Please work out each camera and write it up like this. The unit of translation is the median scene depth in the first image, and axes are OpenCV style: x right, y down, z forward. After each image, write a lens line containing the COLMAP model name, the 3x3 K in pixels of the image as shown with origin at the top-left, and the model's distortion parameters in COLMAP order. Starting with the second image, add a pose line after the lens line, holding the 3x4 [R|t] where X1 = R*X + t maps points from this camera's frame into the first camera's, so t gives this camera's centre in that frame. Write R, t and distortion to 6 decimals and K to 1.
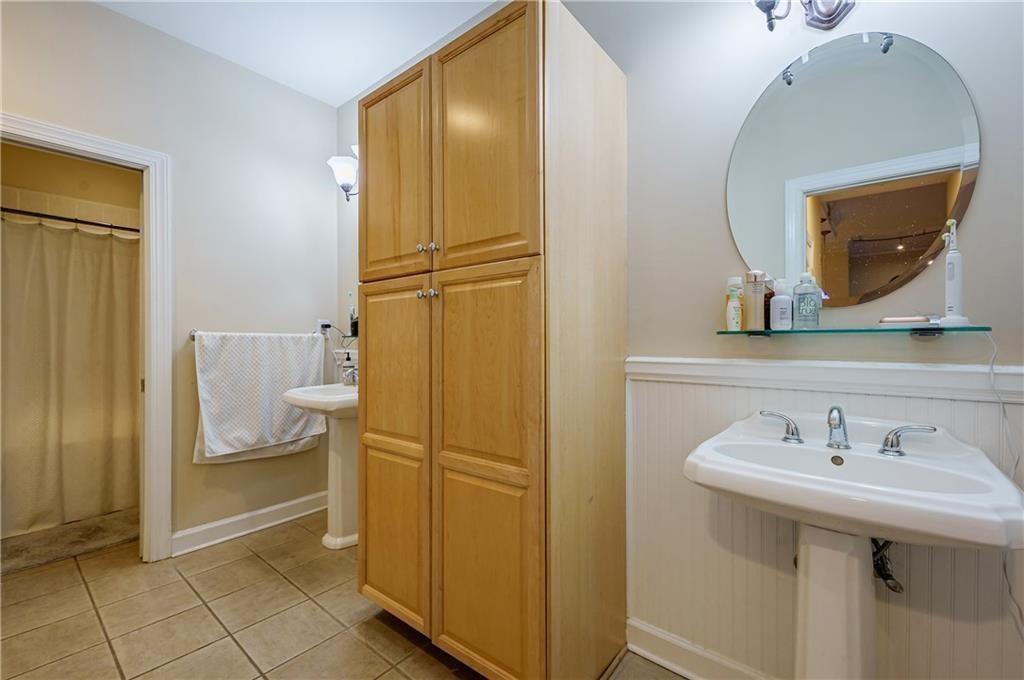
lens RADIAL K [[430.4, 0, 517.0], [0, 430.4, 341.4], [0, 0, 1]] dist [-0.003177, -0.001292]
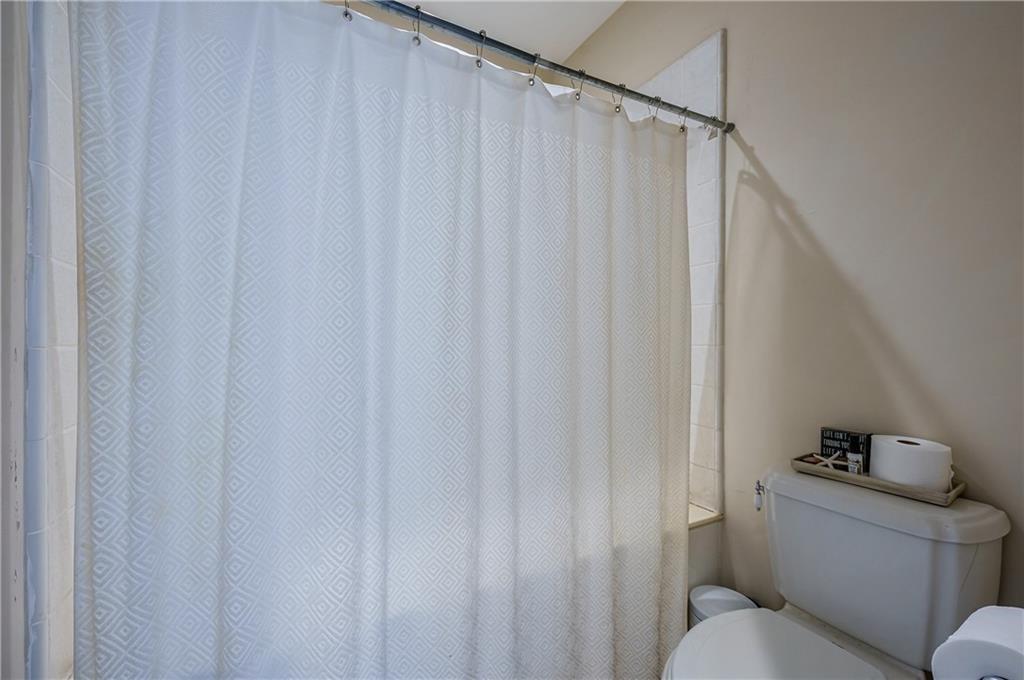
lens RADIAL K [[430.4, 0, 505.8], [0, 430.4, 342.4], [0, 0, 1]] dist [-0.003177, -0.001292]
pose [[0.898381, -0.000271, -0.439216, -0.929412], [0.000020, 1.000000, -0.000577, 0.001494], [0.439216, 0.000510, 0.898381, 0.816977]]
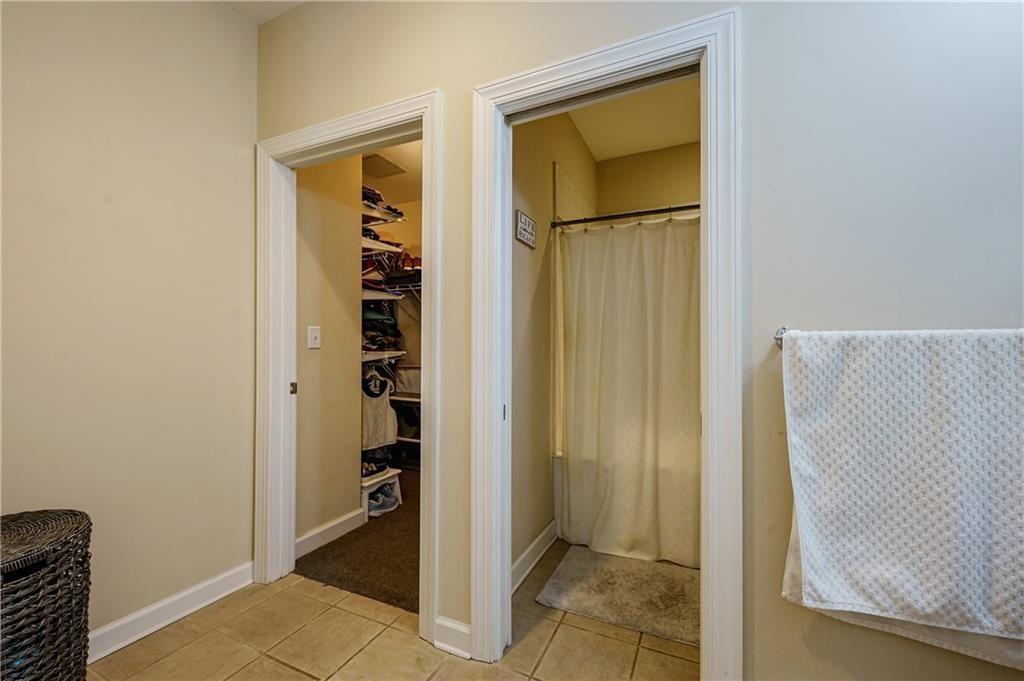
lens RADIAL K [[401.3, 0, 516.8], [0, 401.3, 351.0], [0, 0, 1]] dist [0.014903, -0.007197]
pose [[0.241398, -0.001267, -0.970425, -0.378576], [0.001269, 0.999999, -0.000990, 0.000230], [0.970425, -0.000992, 0.241399, 0.596083]]
